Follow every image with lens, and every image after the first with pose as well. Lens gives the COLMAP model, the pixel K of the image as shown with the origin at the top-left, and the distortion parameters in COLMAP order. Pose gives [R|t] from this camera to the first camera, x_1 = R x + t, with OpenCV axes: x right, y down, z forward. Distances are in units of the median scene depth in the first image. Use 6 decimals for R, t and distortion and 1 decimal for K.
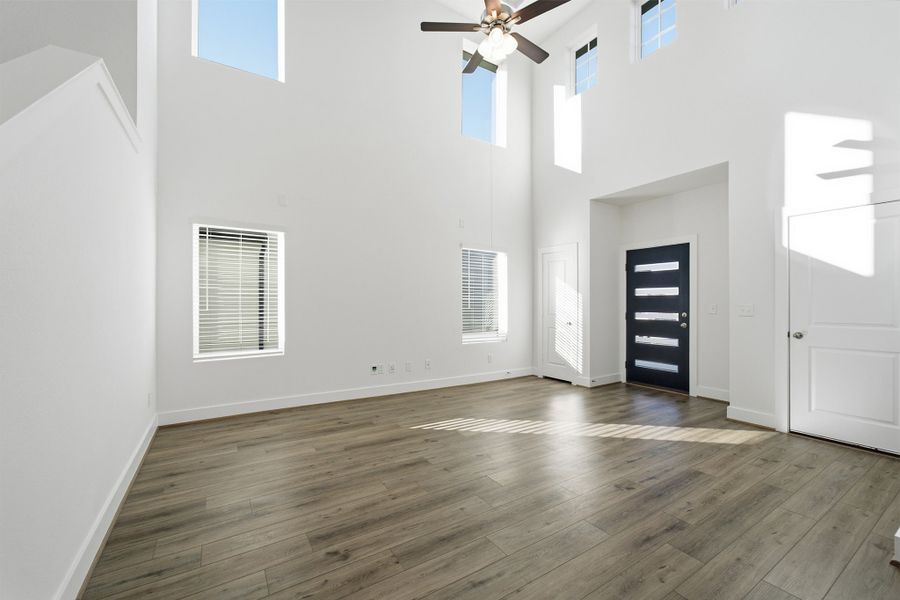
lens RADIAL K [[368.9, 0, 448.6], [0, 368.9, 304.4], [0, 0, 1]] dist [-0.013787, 0.003119]
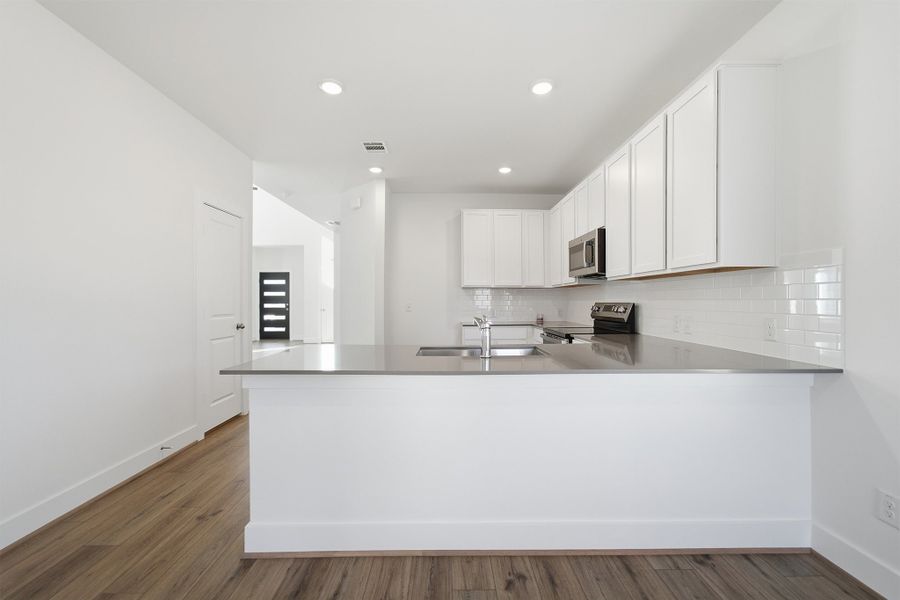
lens RADIAL K [[368.9, 0, 447.0], [0, 368.9, 297.5], [0, 0, 1]] dist [-0.013787, 0.003119]
pose [[0.505513, 0.004428, 0.862808, -1.027830], [0.003868, 0.999965, -0.007398, 0.007420], [-0.862810, 0.007077, 0.505478, -1.244367]]
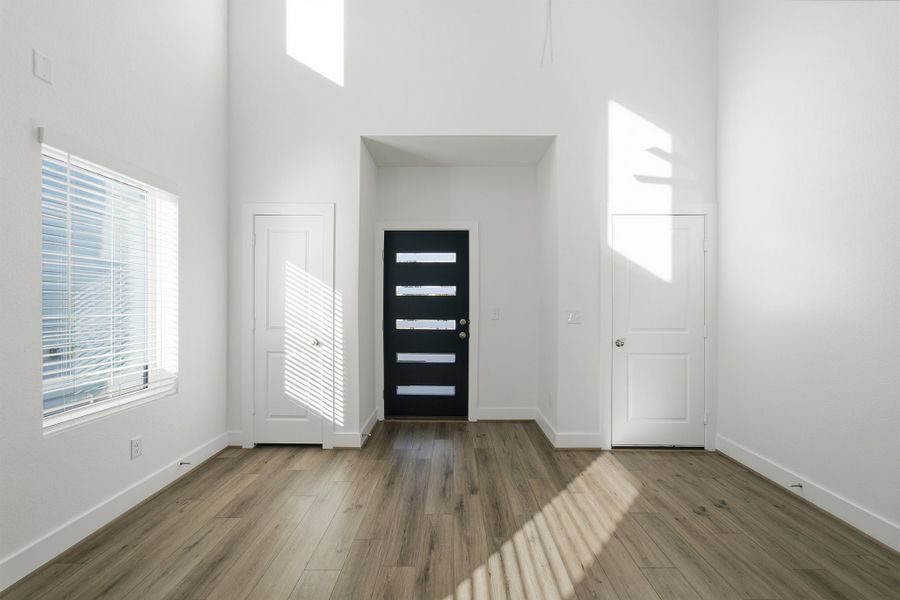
lens RADIAL K [[368.9, 0, 451.7], [0, 368.9, 300.1], [0, 0, 1]] dist [-0.013787, 0.003119]
pose [[0.535017, 0.002063, 0.844839, -0.060141], [-0.001115, 0.999998, -0.001736, -0.019836], [-0.844841, -0.000013, 0.535018, 0.764740]]
